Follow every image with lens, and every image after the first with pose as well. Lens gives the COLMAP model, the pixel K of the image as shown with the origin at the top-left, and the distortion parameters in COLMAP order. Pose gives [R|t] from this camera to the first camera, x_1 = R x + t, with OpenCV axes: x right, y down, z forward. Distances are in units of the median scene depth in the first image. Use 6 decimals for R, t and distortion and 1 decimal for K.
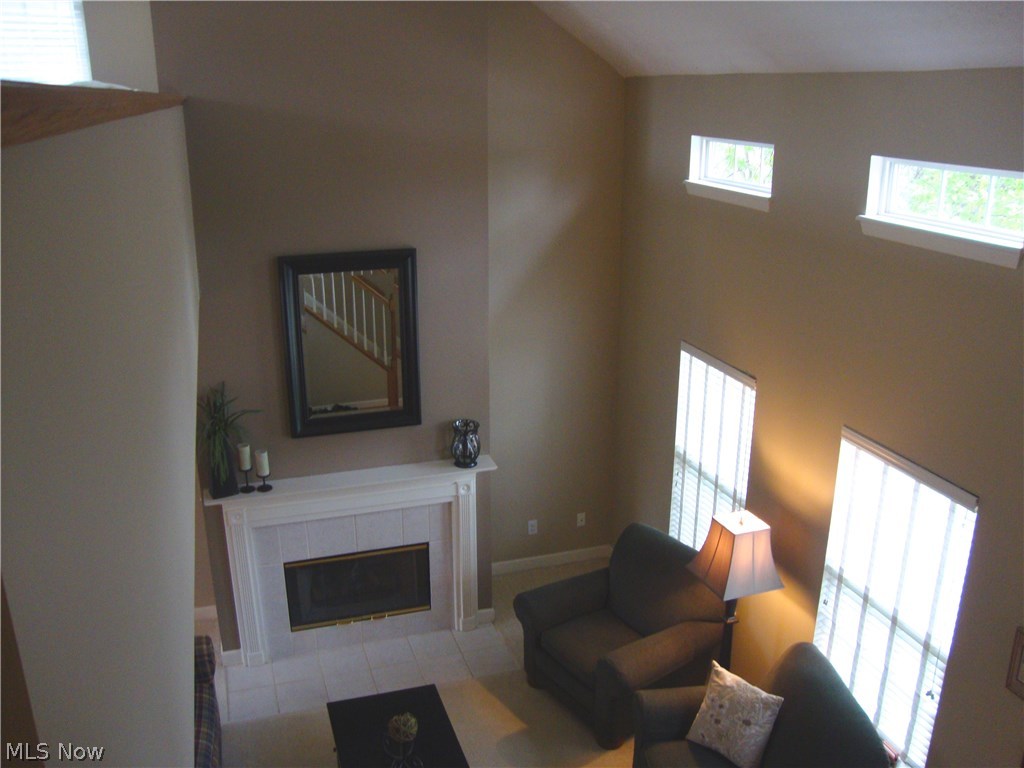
lens RADIAL K [[930.7, 0, 521.1], [0, 930.7, 386.2], [0, 0, 1]] dist [-0.190606, 0.138003]
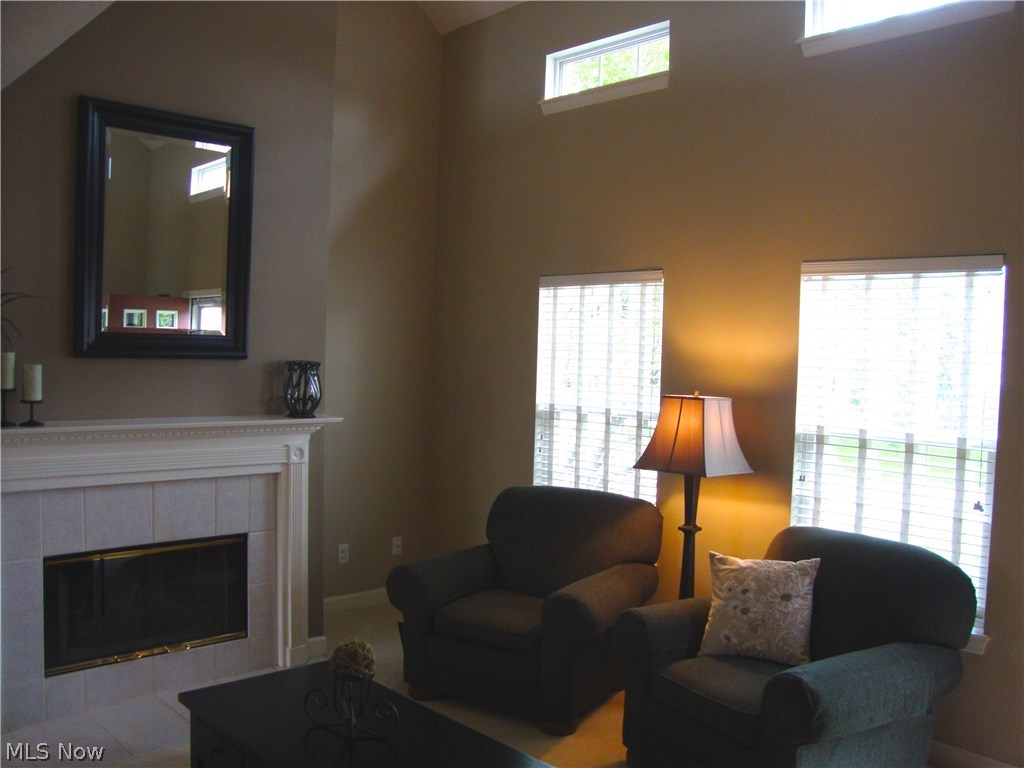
lens RADIAL K [[930.7, 0, 545.0], [0, 930.7, 381.0], [0, 0, 1]] dist [-0.190606, 0.138003]
pose [[0.895818, 0.008794, 0.444334, -0.220210], [0.113445, 0.962158, -0.247756, 0.270790], [-0.429698, 0.272351, 0.860920, 0.259618]]
